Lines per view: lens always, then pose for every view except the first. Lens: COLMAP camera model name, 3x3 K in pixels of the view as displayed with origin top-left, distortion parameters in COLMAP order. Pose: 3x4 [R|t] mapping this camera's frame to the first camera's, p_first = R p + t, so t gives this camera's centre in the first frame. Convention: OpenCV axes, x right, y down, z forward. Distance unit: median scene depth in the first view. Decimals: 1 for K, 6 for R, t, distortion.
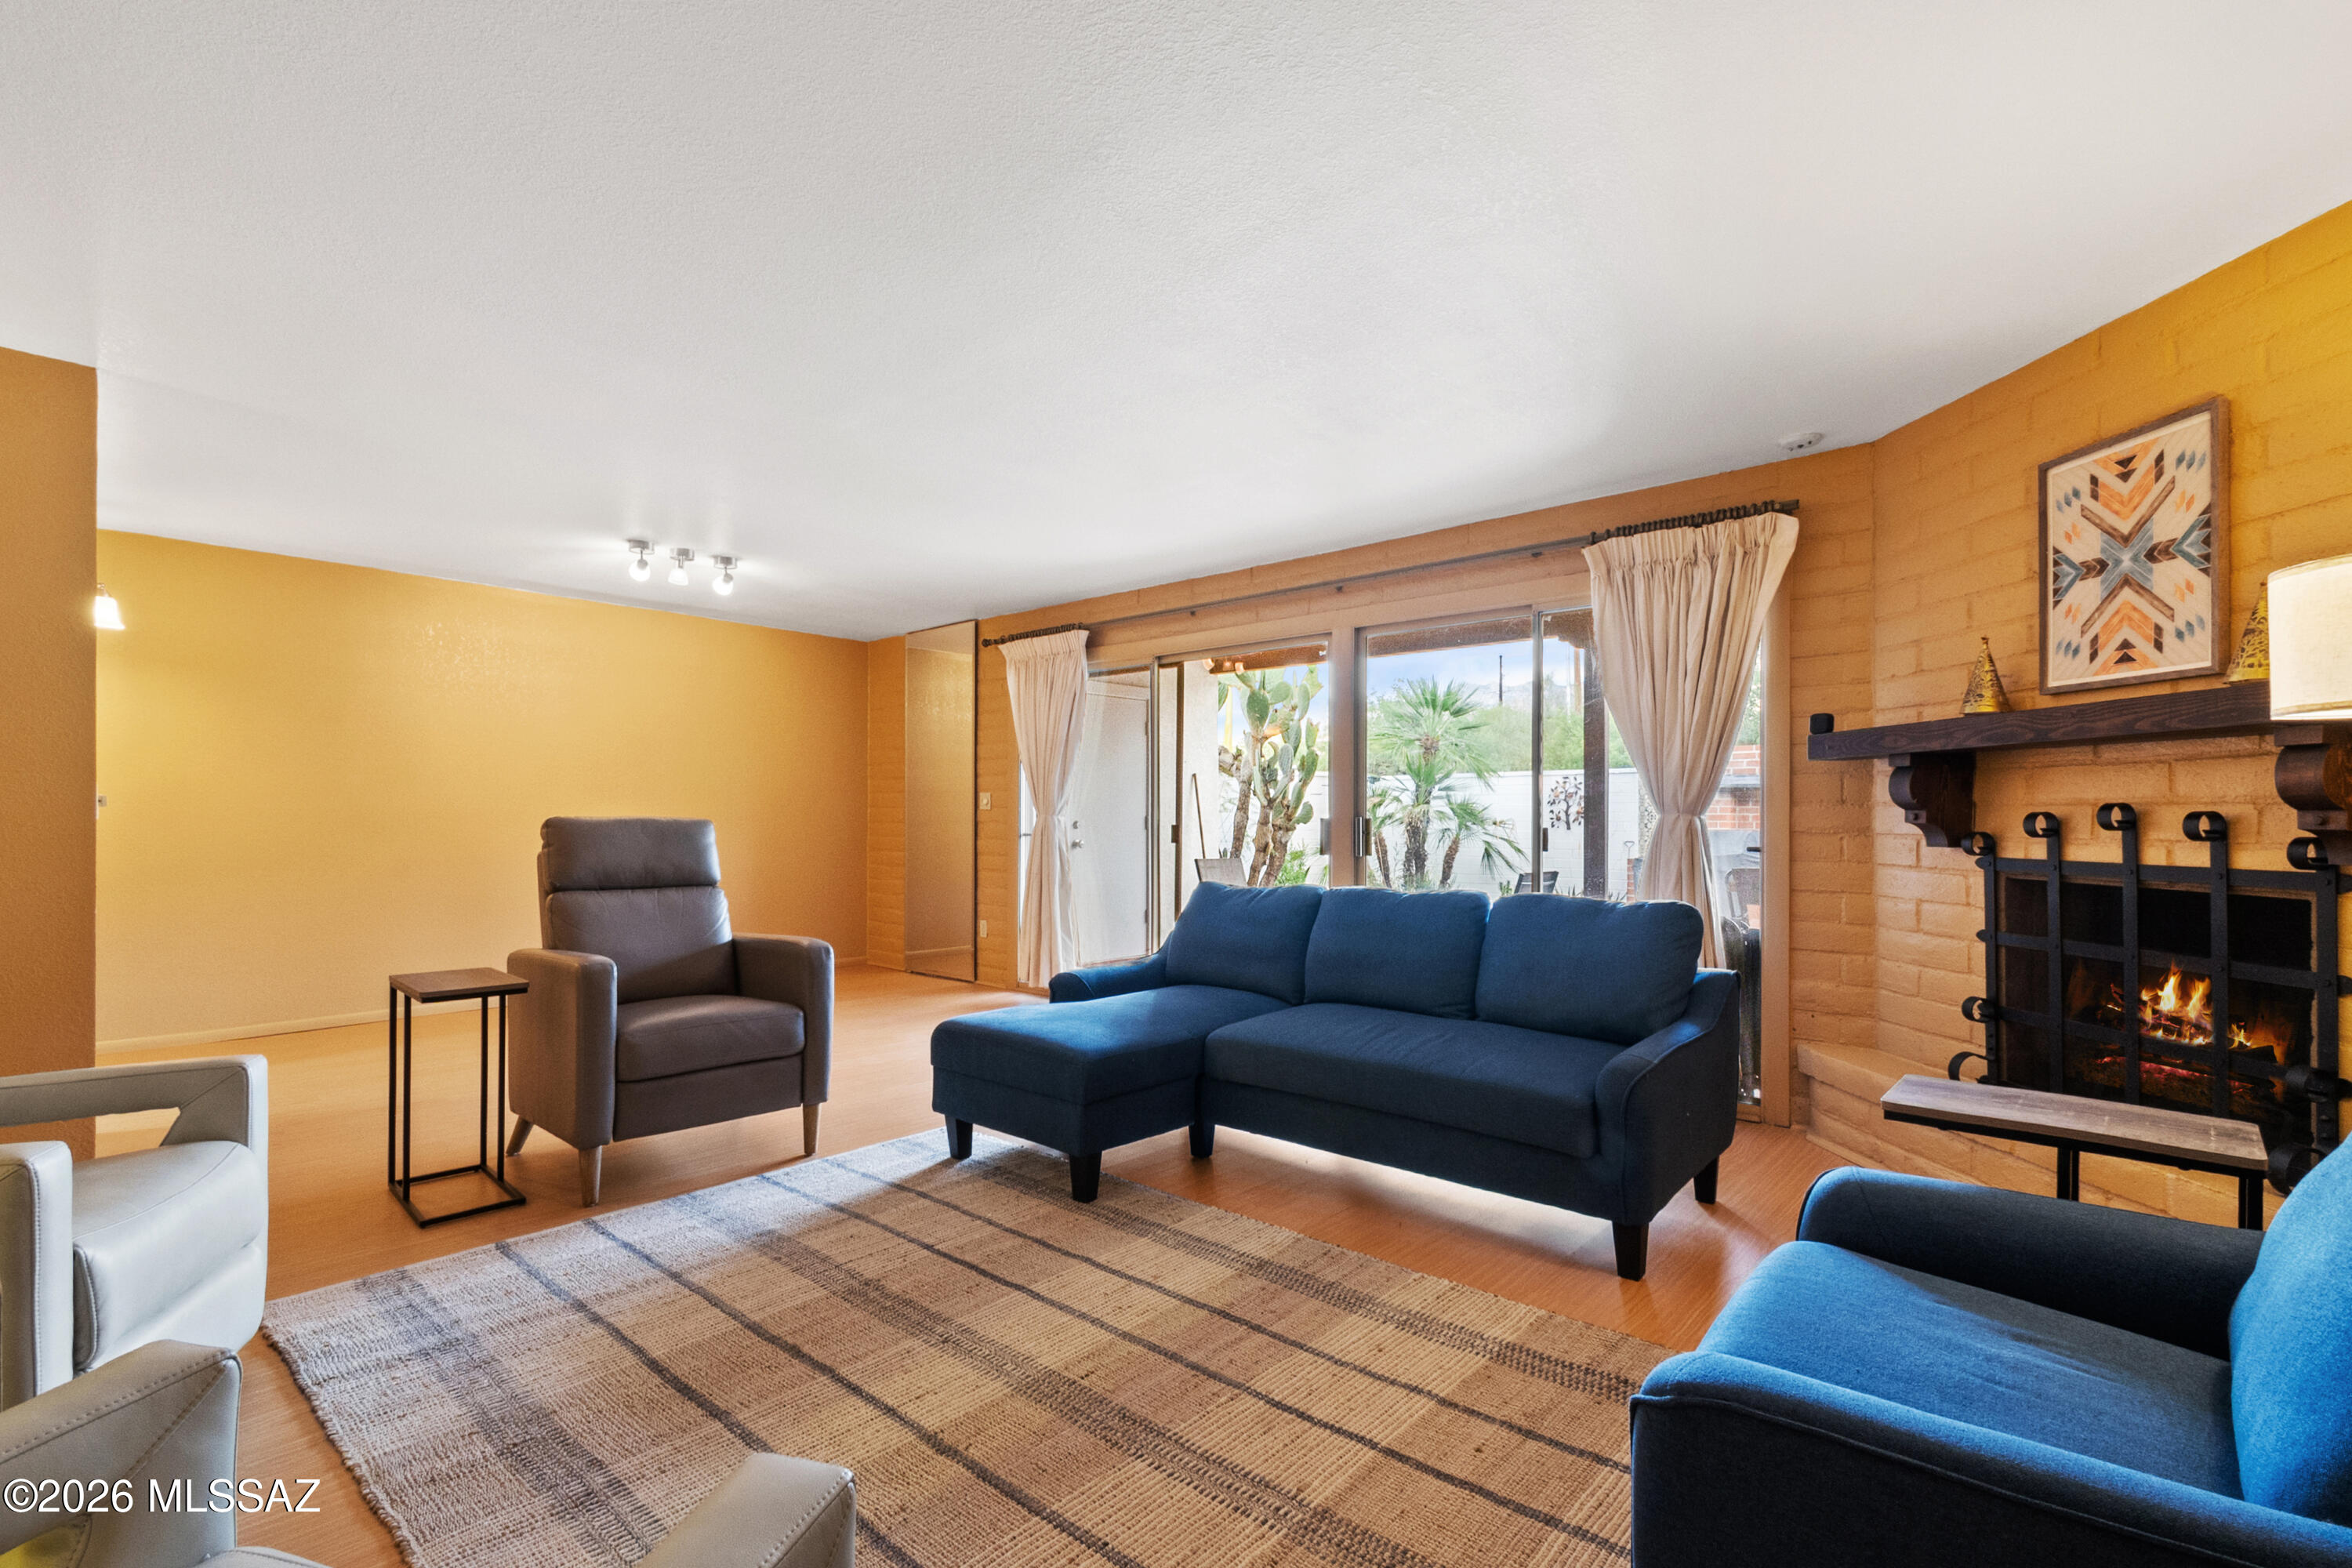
lens RADIAL K [[1066.1, 0, 1195.5], [0, 1066.1, 807.0], [0, 0, 1]] dist [0.002880, -0.002849]
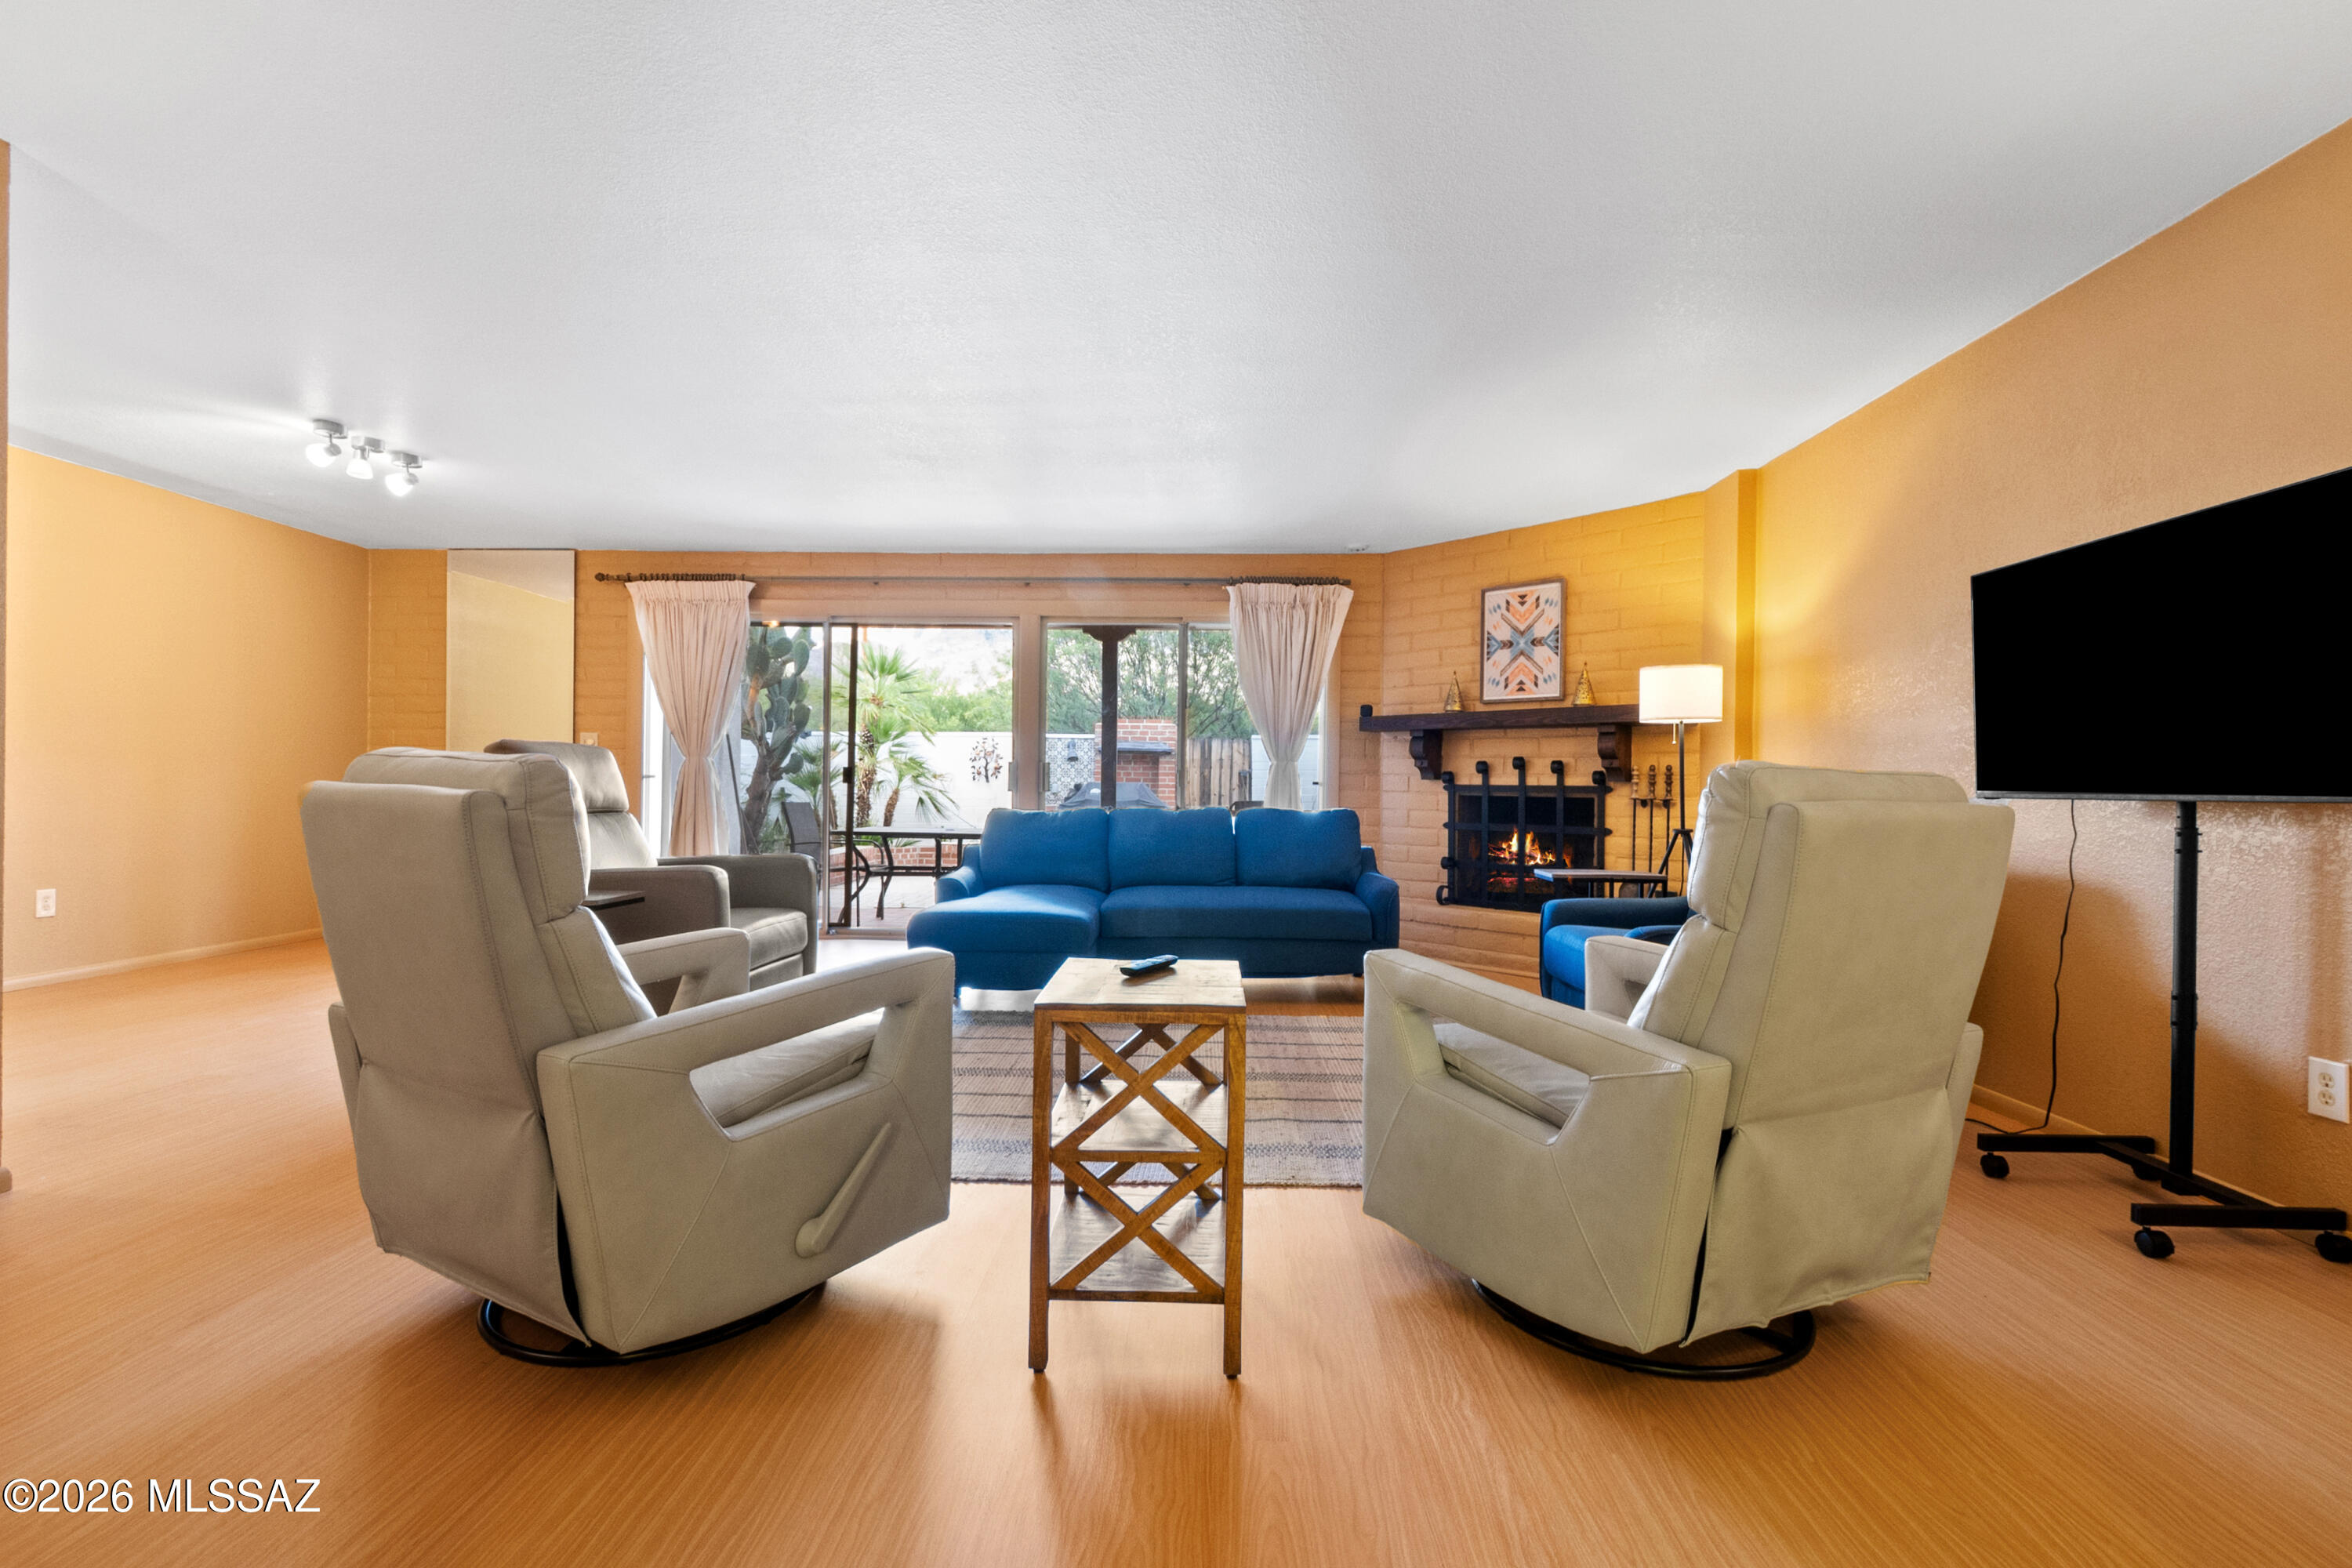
lens RADIAL K [[1066.1, 0, 1175.1], [0, 1066.1, 788.3], [0, 0, 1]] dist [0.002880, -0.002849]
pose [[0.772130, 0.007292, 0.635422, -0.935251], [-0.017443, 0.999801, 0.009722, 0.046537], [-0.635225, -0.018591, 0.772103, -0.194370]]
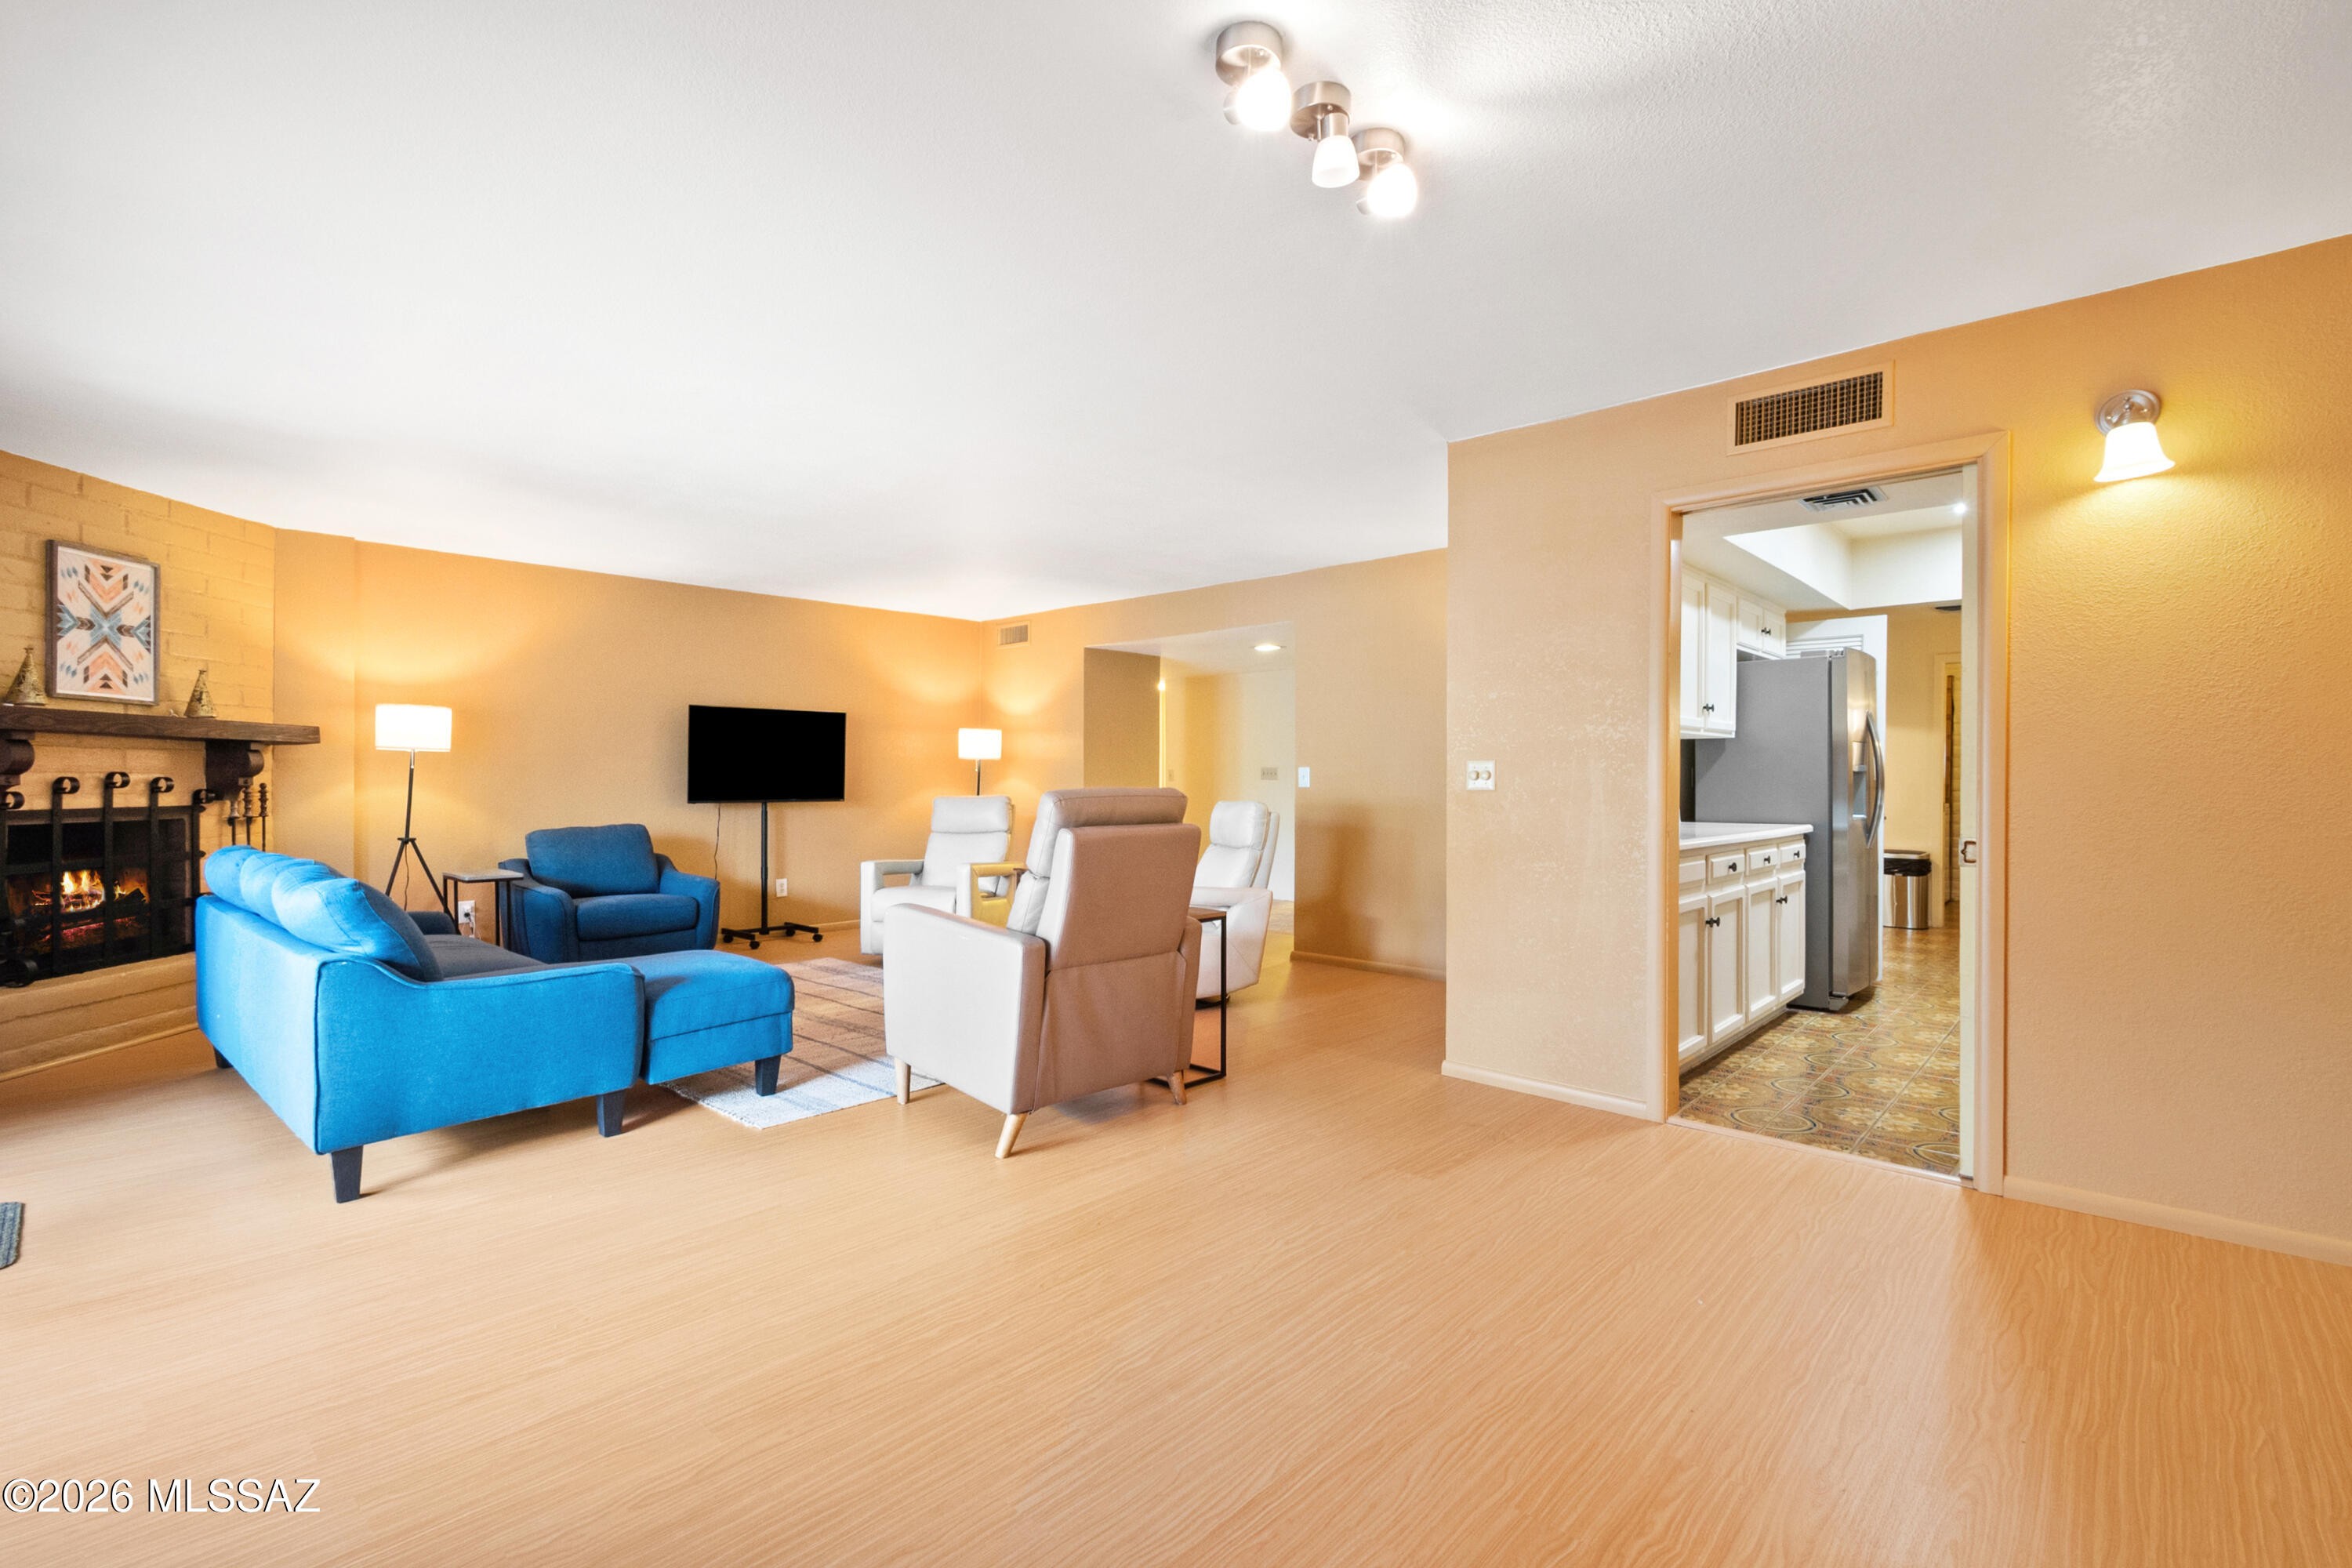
lens RADIAL K [[1066.1, 0, 1169.2], [0, 1066.1, 778.0], [0, 0, 1]] dist [0.002880, -0.002849]
pose [[-0.999874, -0.010012, 0.012305, -0.758092], [-0.010103, 0.999922, -0.007367, 0.001252], [-0.012230, -0.007490, -0.999897, 2.444600]]
